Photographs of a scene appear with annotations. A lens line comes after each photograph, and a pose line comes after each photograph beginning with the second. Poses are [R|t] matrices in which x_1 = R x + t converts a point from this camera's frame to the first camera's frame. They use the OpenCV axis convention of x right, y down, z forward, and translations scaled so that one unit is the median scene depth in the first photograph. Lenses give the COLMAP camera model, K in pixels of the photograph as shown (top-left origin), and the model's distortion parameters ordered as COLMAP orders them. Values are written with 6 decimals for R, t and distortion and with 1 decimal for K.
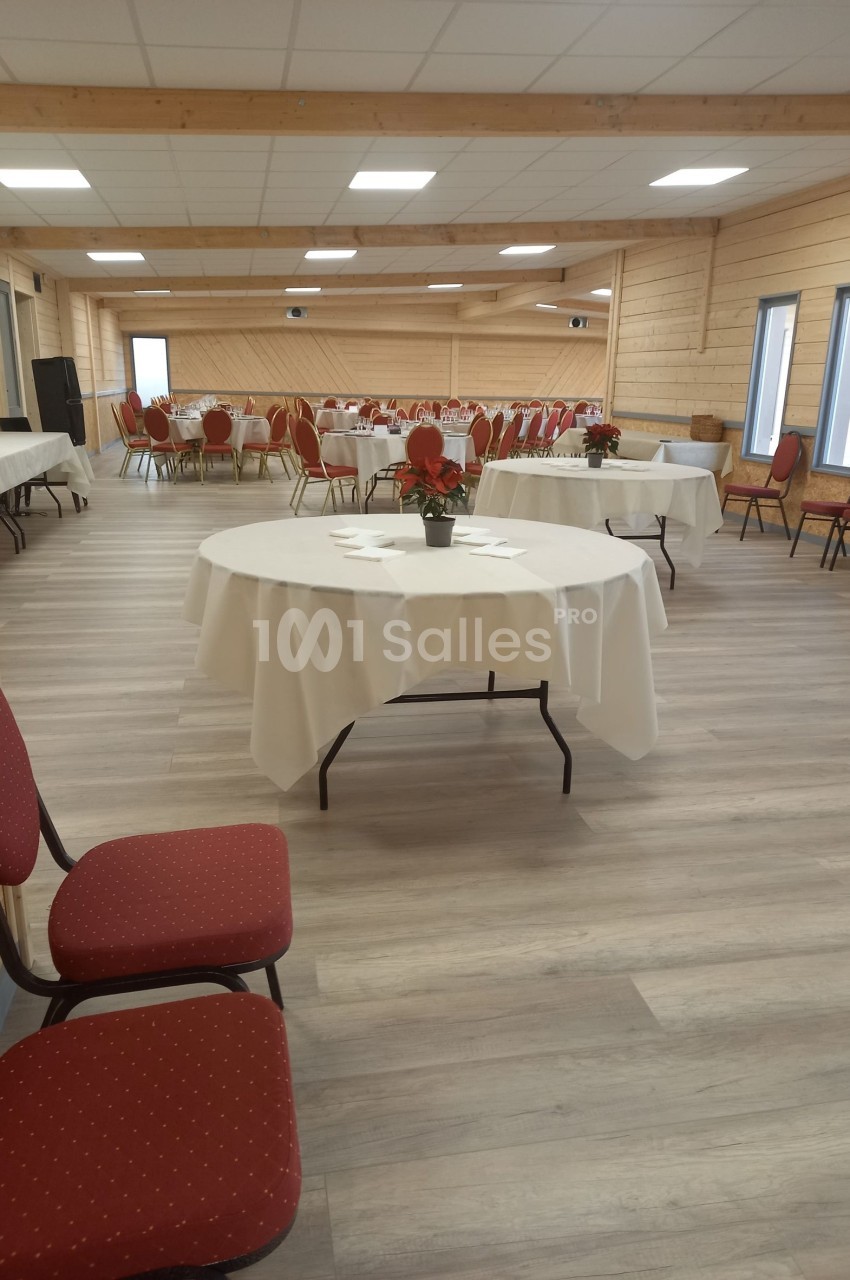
lens RADIAL K [[944.6, 0, 425.0], [0, 944.6, 657.5], [0, 0, 1]] dist [0.052104, -0.060391]
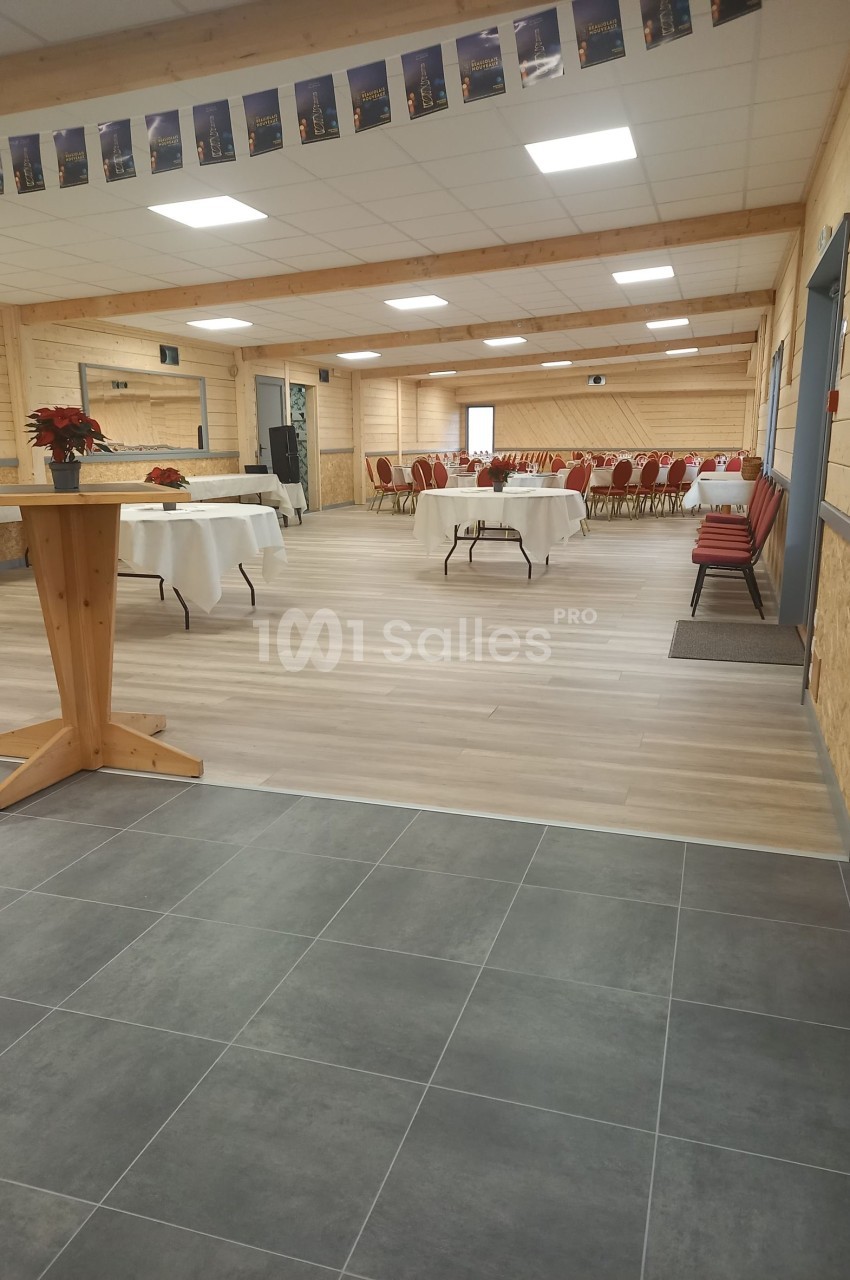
lens RADIAL K [[944.6, 0, 425.0], [0, 944.6, 657.5], [0, 0, 1]] dist [0.052104, -0.060391]
pose [[0.877006, 0.084441, -0.473002, 0.448015], [-0.112807, 0.993106, -0.031866, 0.059775], [0.467050, 0.081305, 0.880485, -0.159190]]
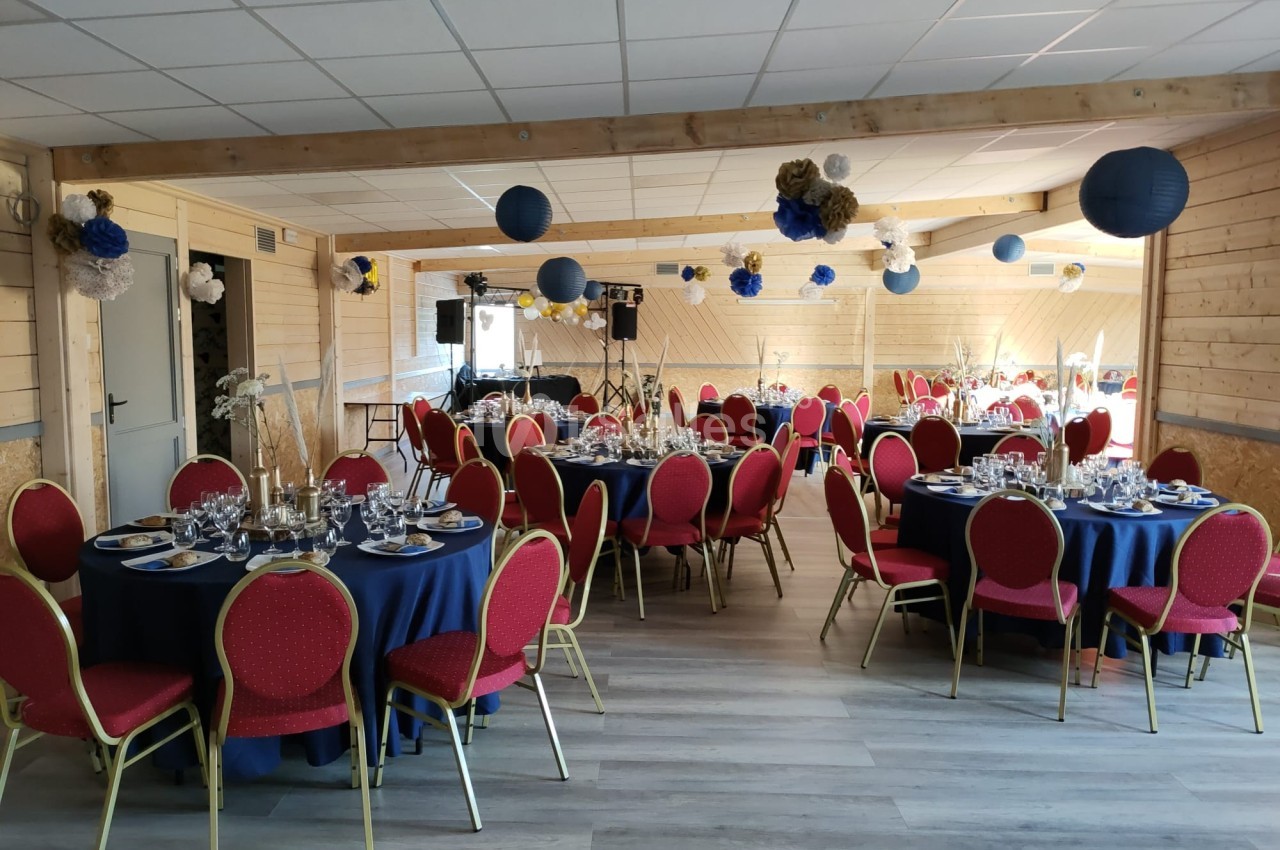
lens RADIAL K [[944.6, 0, 614.1], [0, 944.6, 422.0], [0, 0, 1]] dist [0.052104, -0.060391]
pose [[0.975036, 0.005513, -0.221979, 0.005211], [-0.047620, 0.981624, -0.184788, -0.142770], [0.216881, 0.190746, 0.957381, 0.405317]]
